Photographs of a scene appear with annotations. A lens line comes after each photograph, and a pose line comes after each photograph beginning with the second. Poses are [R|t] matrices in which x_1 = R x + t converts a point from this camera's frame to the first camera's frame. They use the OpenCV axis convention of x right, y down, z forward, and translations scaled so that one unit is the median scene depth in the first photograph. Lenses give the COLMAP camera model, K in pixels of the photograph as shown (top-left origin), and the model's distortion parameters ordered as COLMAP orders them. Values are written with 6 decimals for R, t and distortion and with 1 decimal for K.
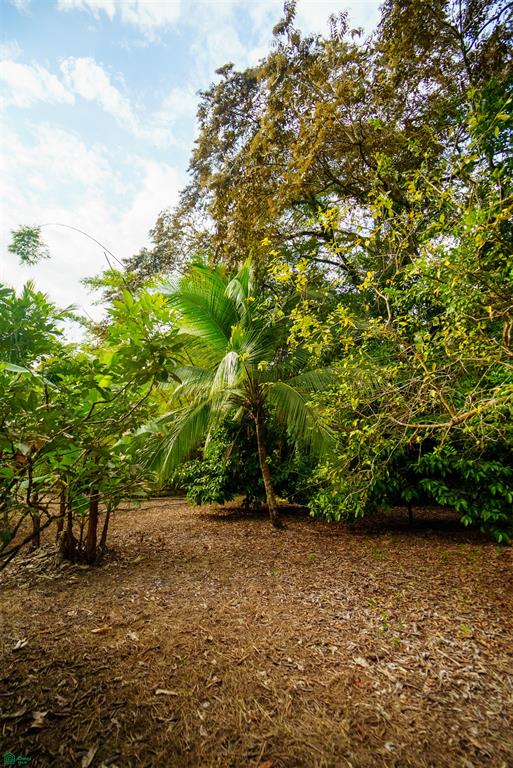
lens RADIAL K [[315.4, 0, 256.0], [0, 315.4, 384.6], [0, 0, 1]] dist [-0.019715, 0.001178]
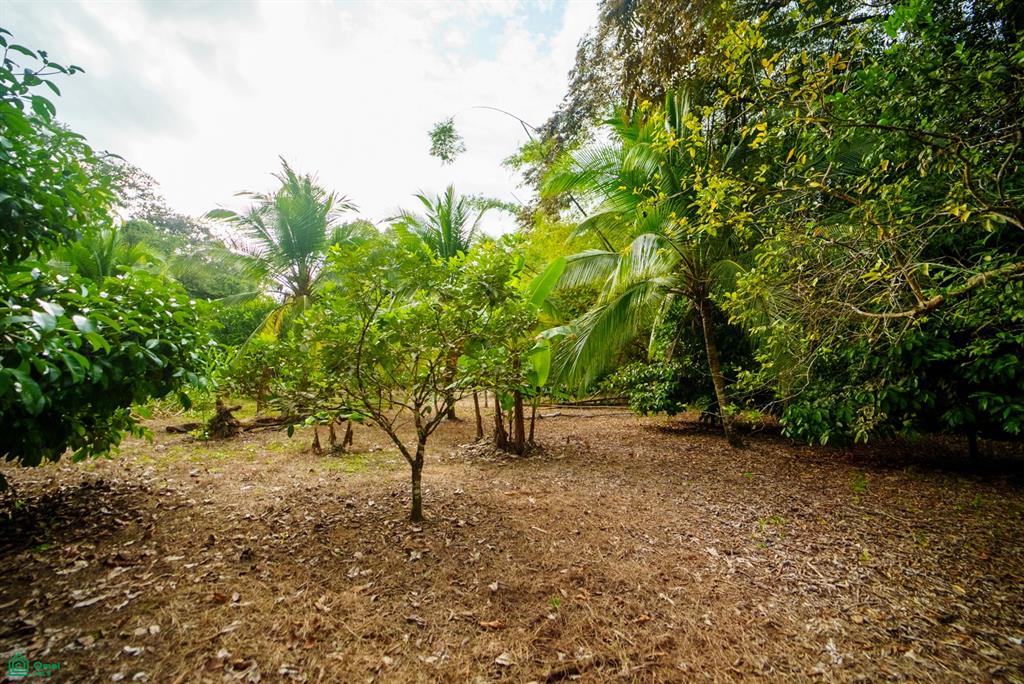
lens RADIAL K [[420.5, 0, 513.9], [0, 420.5, 339.4], [0, 0, 1]] dist [-0.019715, 0.001178]
pose [[0.848839, -0.029962, -0.527802, 0.130534], [0.123778, 0.981905, 0.143325, -0.022267], [0.513957, -0.186991, 0.837187, -0.094123]]
